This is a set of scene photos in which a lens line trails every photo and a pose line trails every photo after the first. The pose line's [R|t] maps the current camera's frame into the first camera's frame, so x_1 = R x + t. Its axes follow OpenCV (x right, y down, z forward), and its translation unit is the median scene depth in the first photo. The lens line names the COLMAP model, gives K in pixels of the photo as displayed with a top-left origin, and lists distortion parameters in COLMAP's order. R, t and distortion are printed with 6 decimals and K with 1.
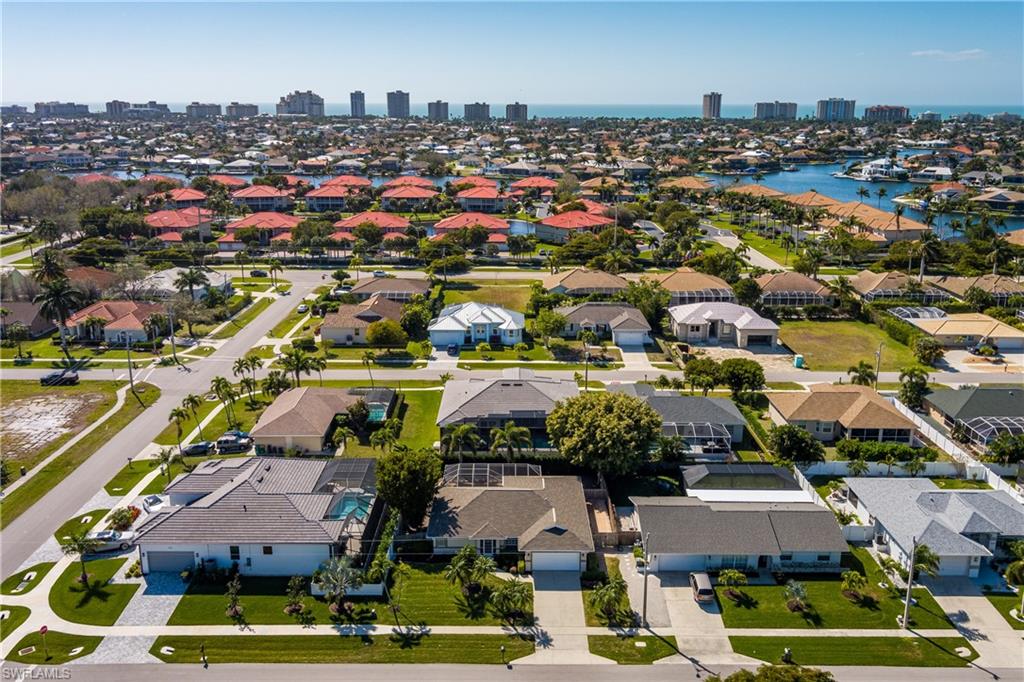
lens RADIAL K [[825.6, 0, 512.0], [0, 825.6, 341.0], [0, 0, 1]] dist [0.000774, 0.001186]
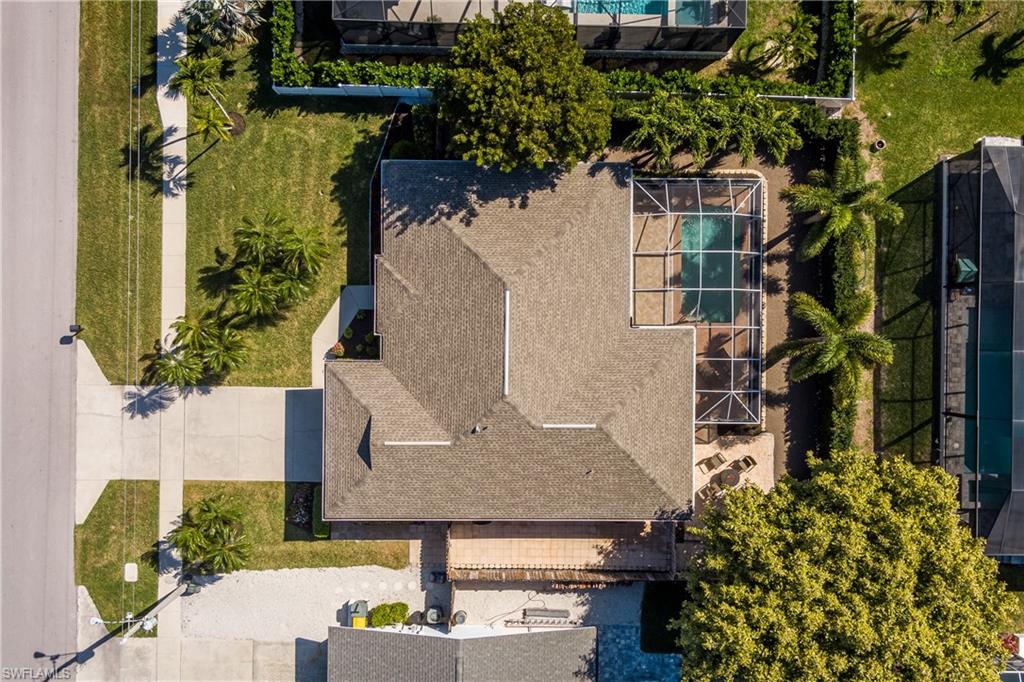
lens RADIAL K [[862.9, 0, 512.0], [0, 862.9, 341.0], [0, 0, 1]] dist [0.004714, 0.005423]
pose [[-0.007830, 0.999962, 0.003771, -0.006039], [-0.302064, -0.005960, 0.953269, -0.245083], [0.953256, 0.006325, 0.302099, 0.946799]]
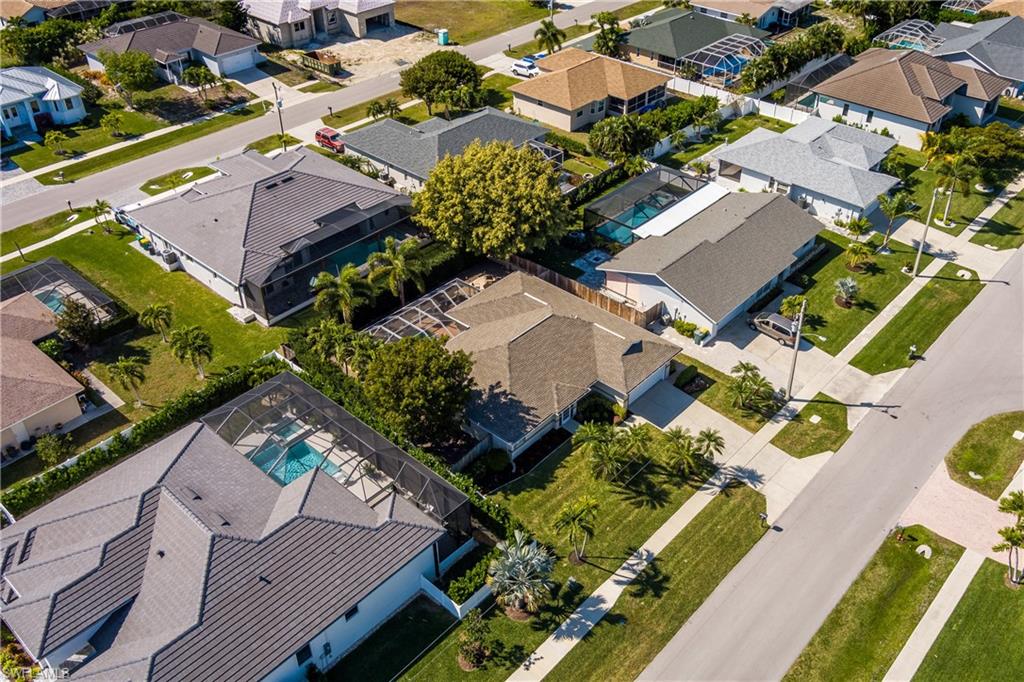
lens RADIAL K [[862.9, 0, 512.0], [0, 862.9, 341.0], [0, 0, 1]] dist [0.004714, 0.005423]
pose [[0.673978, -0.451954, 0.584372, -0.482459], [0.204455, 0.874244, 0.440335, -0.145168], [-0.709895, -0.177298, 0.681626, 0.553701]]
